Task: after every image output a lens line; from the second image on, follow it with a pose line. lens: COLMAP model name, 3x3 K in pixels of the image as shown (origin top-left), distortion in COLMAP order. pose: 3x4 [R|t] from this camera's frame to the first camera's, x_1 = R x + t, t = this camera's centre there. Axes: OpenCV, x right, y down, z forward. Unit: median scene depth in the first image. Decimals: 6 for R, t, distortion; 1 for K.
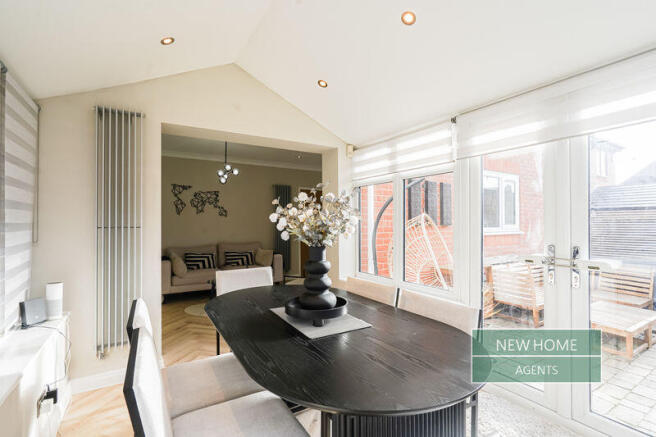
lens RADIAL K [[306.5, 0, 325.9], [0, 306.5, 219.6], [0, 0, 1]] dist [-0.012500, 0.010039]
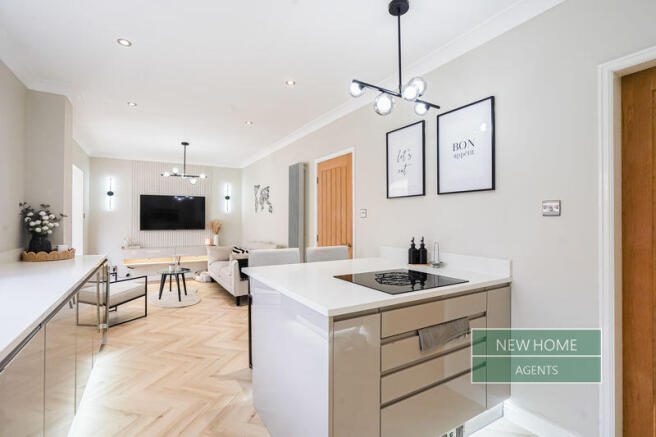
lens RADIAL K [[306.5, 0, 312.7], [0, 306.5, 218.0], [0, 0, 1]] dist [-0.012500, 0.010039]
pose [[-0.041001, -0.003875, -0.999152, 0.605999], [0.010739, 0.999933, -0.004318, 0.011792], [0.999101, -0.010907, -0.040957, 1.207571]]
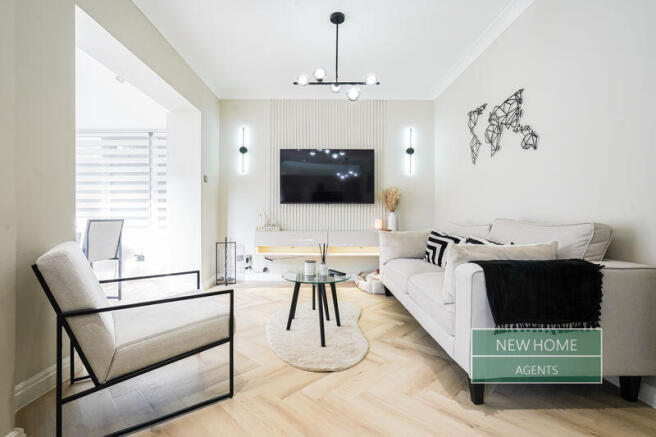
lens RADIAL K [[306.5, 0, 323.9], [0, 306.5, 214.4], [0, 0, 1]] dist [-0.012500, 0.010039]
pose [[-0.506075, 0.002113, -0.862487, 0.125352], [0.008581, 0.999960, -0.002585, 0.071367], [0.862447, -0.008709, -0.506072, 1.006784]]
